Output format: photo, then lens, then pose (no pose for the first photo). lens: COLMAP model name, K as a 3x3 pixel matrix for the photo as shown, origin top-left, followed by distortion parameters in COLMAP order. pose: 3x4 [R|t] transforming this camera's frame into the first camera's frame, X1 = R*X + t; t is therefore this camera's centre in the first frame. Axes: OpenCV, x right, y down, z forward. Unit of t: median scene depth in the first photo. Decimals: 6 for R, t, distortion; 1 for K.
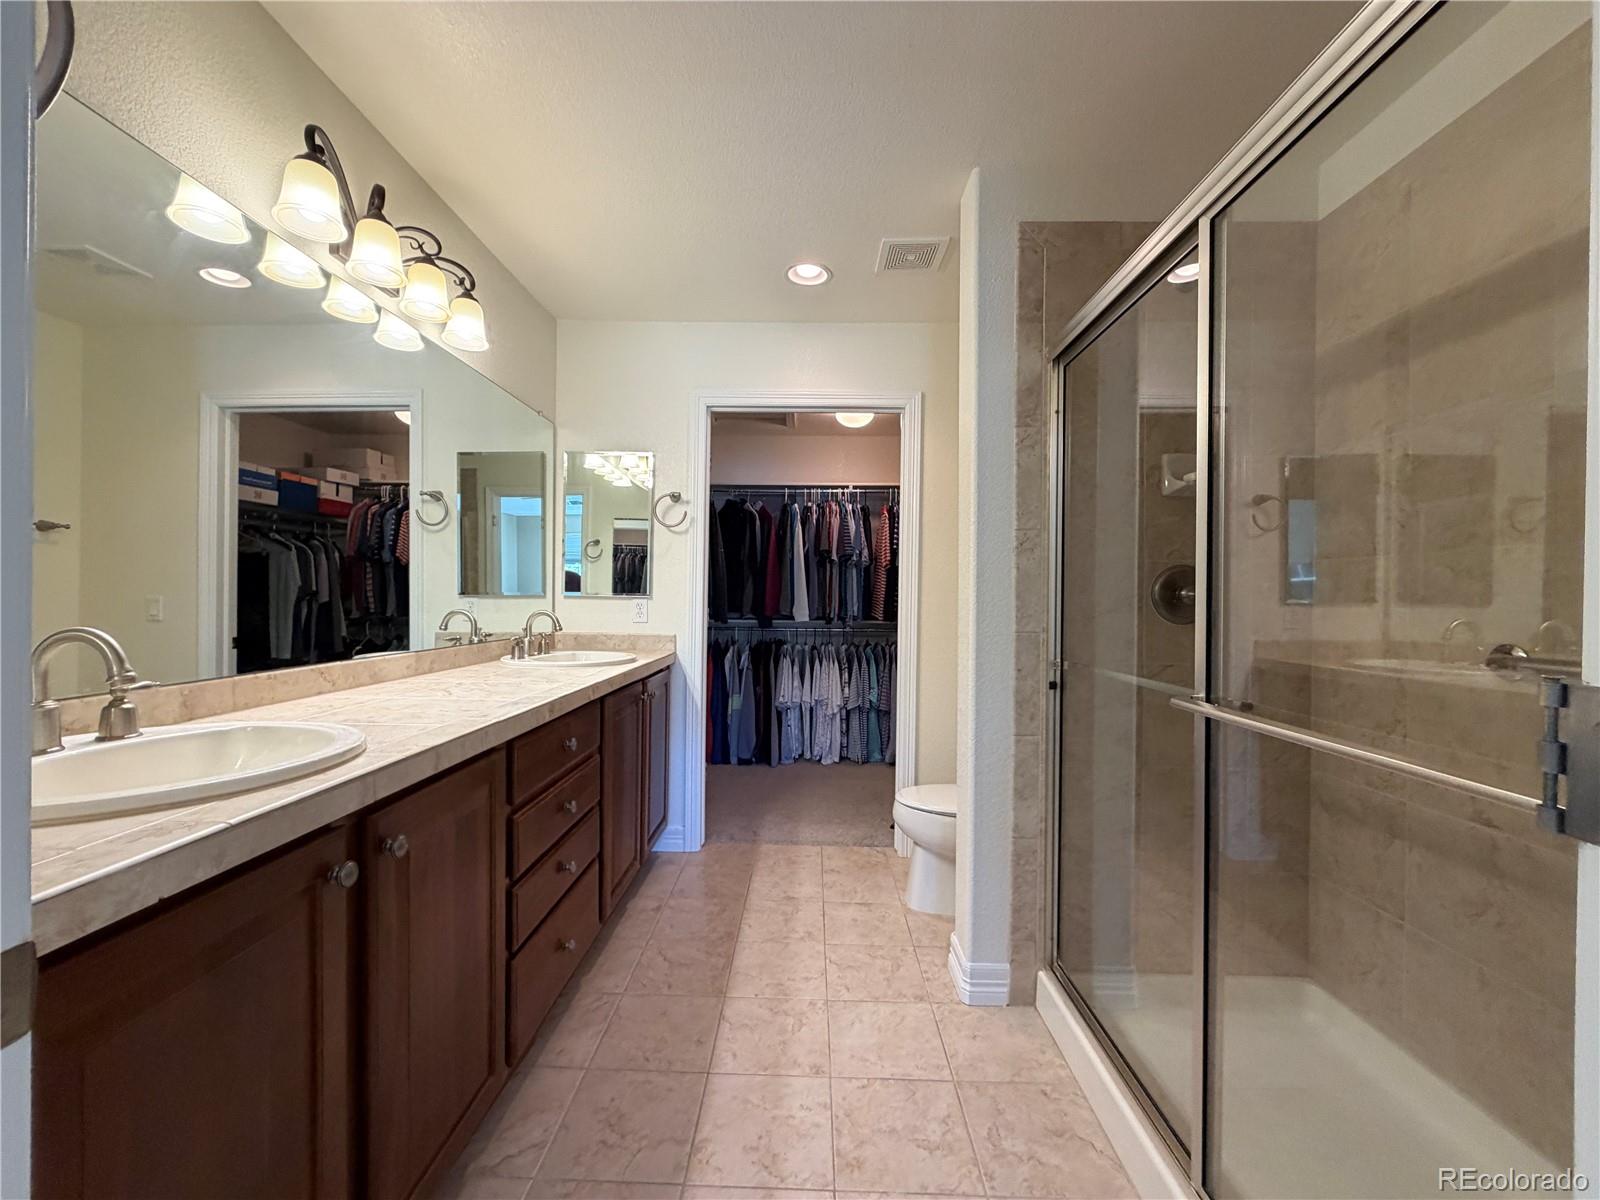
lens RADIAL K [[639.1, 0, 796.8], [0, 639.1, 598.8], [0, 0, 1]] dist [0.000561, -0.000354]
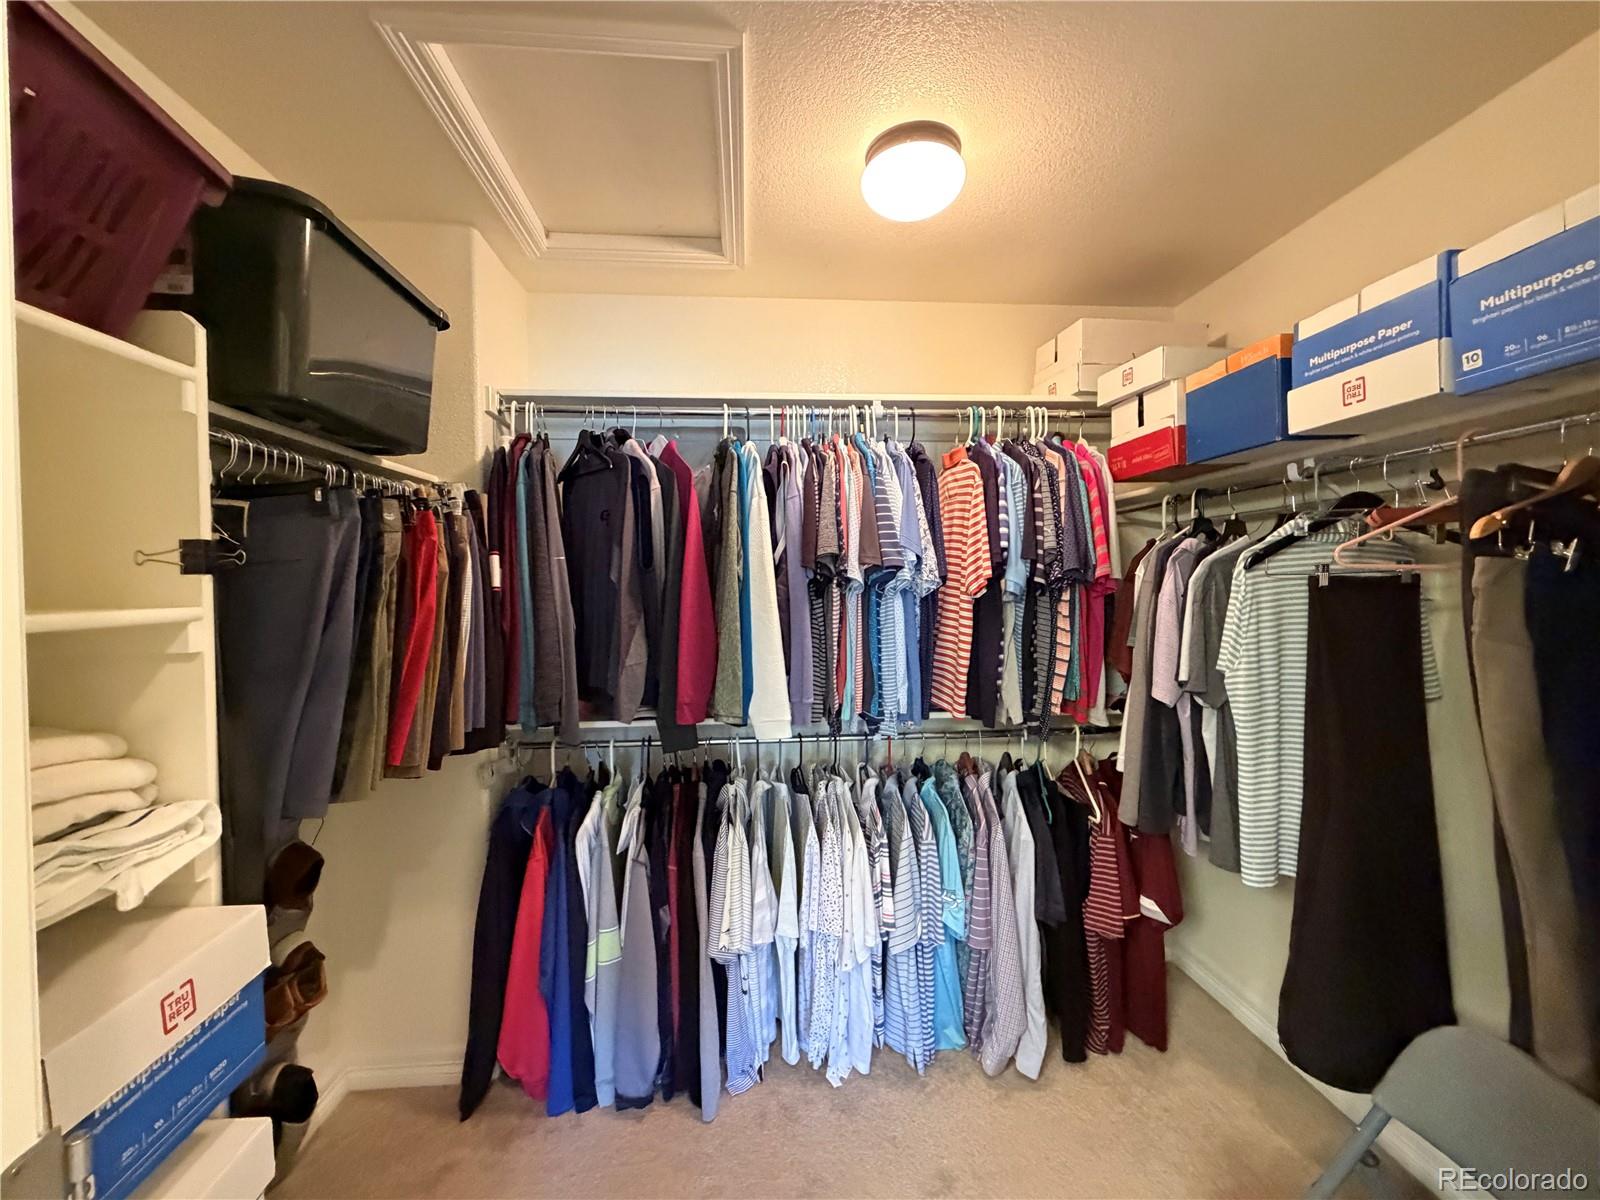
lens RADIAL K [[639.1, 0, 796.8], [0, 639.1, 598.8], [0, 0, 1]] dist [0.000561, -0.000354]
pose [[0.994880, -0.019938, 0.099077, -0.014389], [0.018627, 0.999726, 0.014142, -0.053842], [-0.099331, -0.012224, 0.994979, 0.600939]]
